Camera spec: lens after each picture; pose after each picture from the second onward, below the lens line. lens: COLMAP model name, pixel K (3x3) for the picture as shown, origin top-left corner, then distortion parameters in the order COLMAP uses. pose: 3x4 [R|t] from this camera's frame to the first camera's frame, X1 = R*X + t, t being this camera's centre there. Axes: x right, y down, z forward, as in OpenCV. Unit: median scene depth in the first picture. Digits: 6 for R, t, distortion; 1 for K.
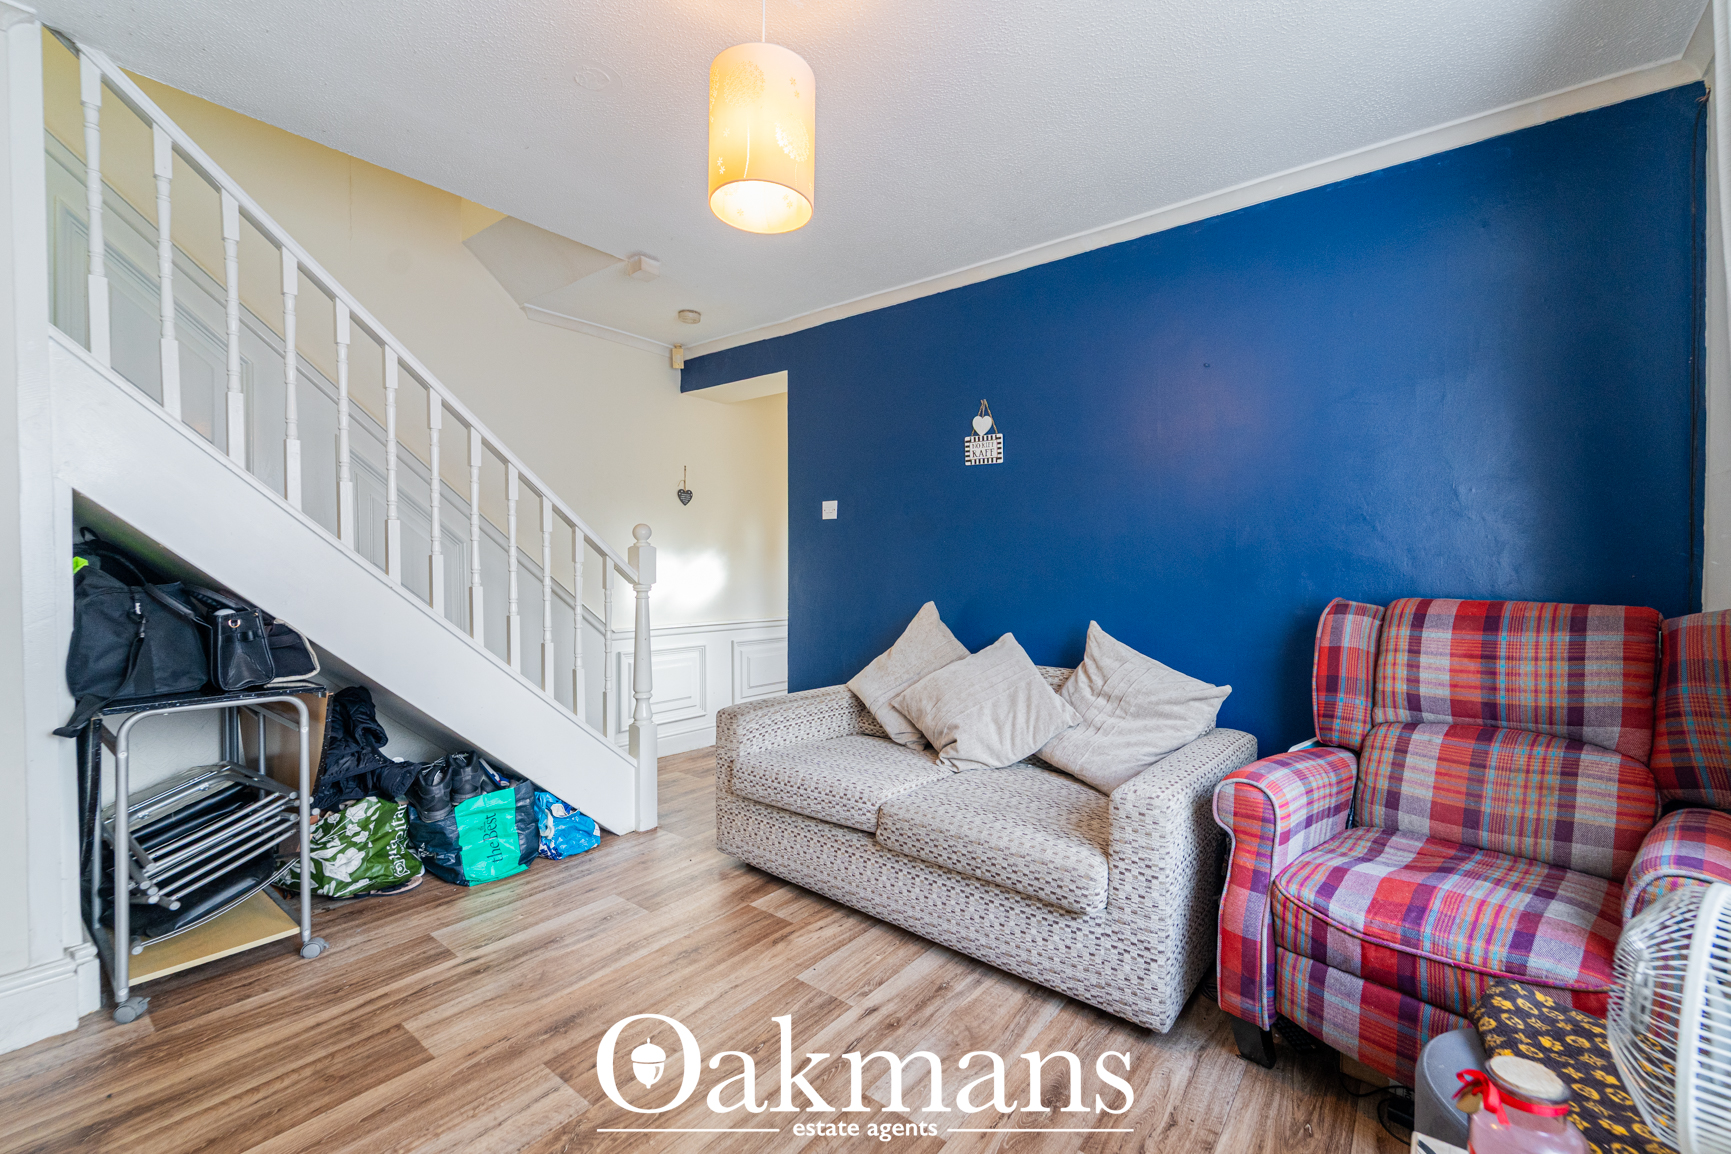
lens RADIAL K [[711.8, 0, 865.5], [0, 711.8, 577.0], [0, 0, 1]] dist [-0.000958, -0.000684]
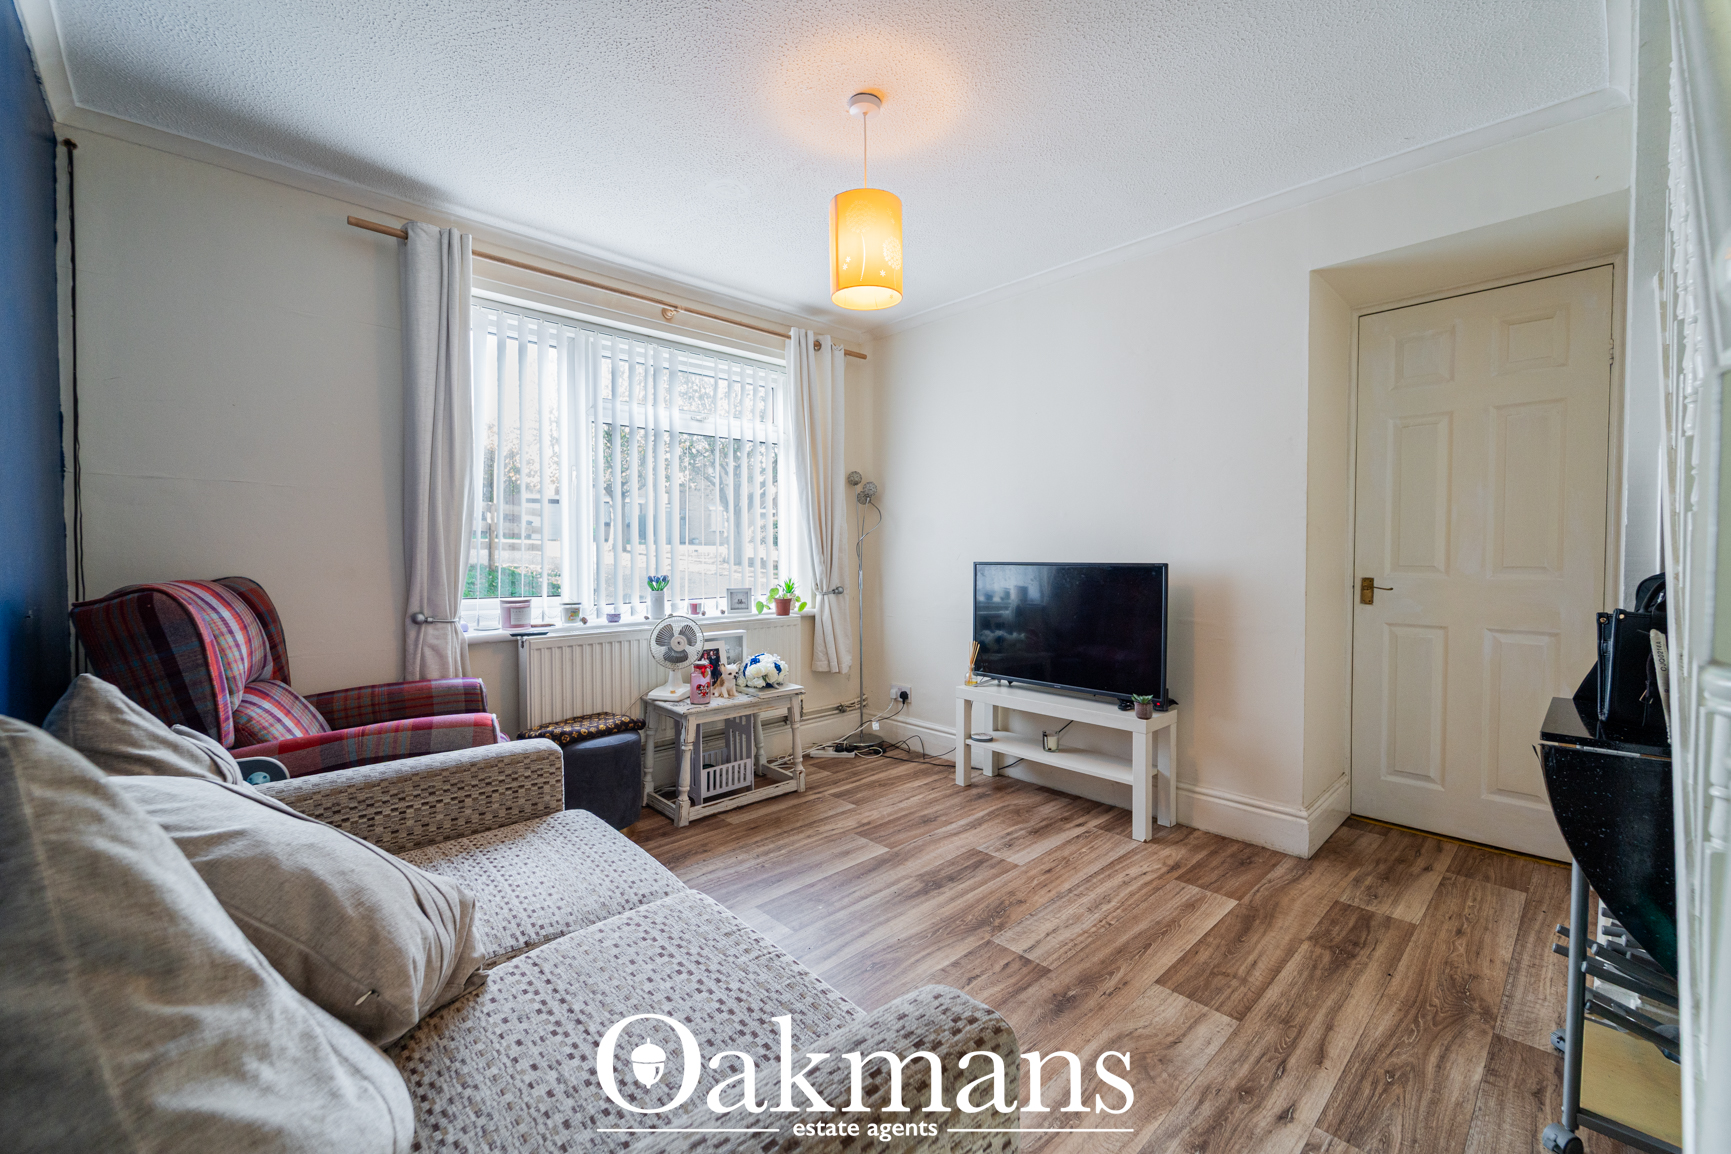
lens RADIAL K [[712.8, 0, 888.6], [0, 712.8, 572.7], [0, 0, 1]] dist [-0.000540, -0.000203]
pose [[-0.992442, -0.001705, 0.122701, -0.240833], [0.003597, 0.999069, 0.042982, -0.017612], [-0.122660, 0.043098, -0.991513, 1.600988]]
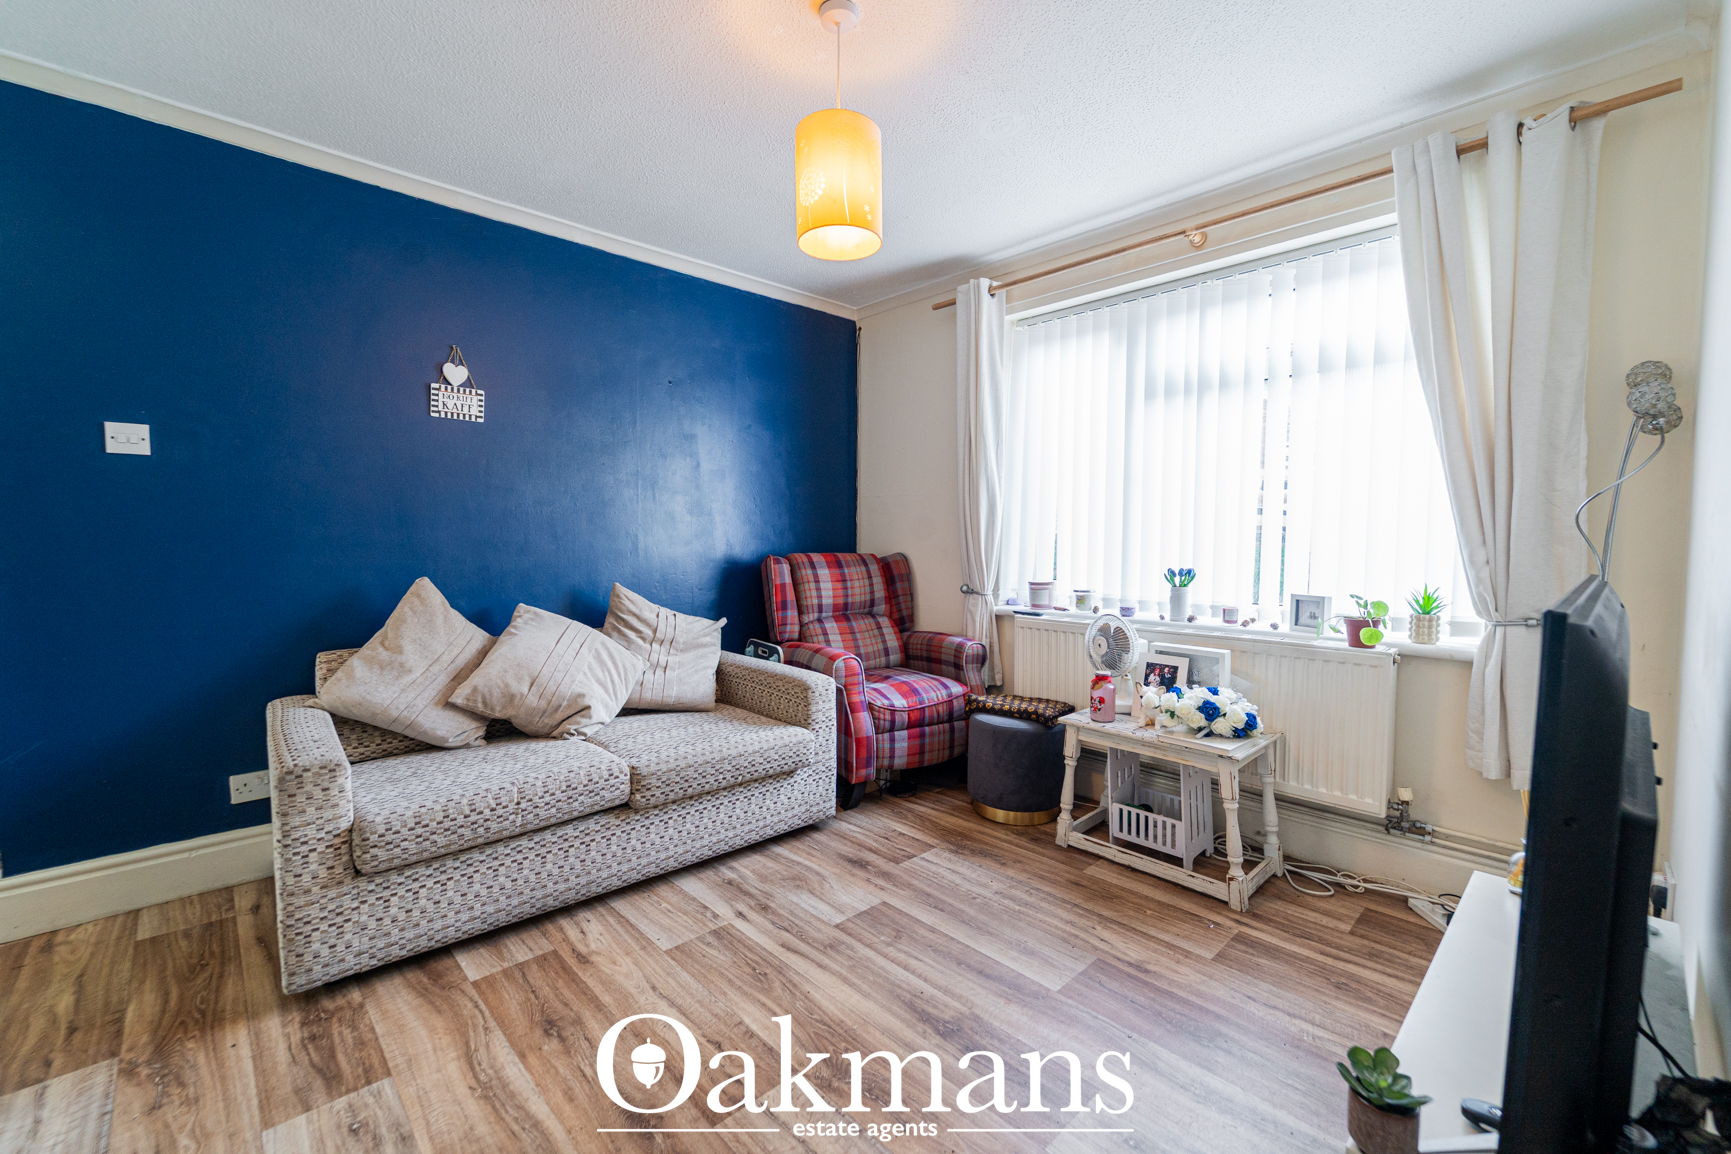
lens RADIAL K [[713.9, 0, 855.3], [0, 713.9, 570.5], [0, 0, 1]] dist [0.001885, -0.000630]
pose [[0.151821, -0.047043, 0.987288, -0.899294], [0.010872, 0.998886, 0.045923, -0.007796], [-0.988348, 0.003762, 0.152163, 0.520574]]
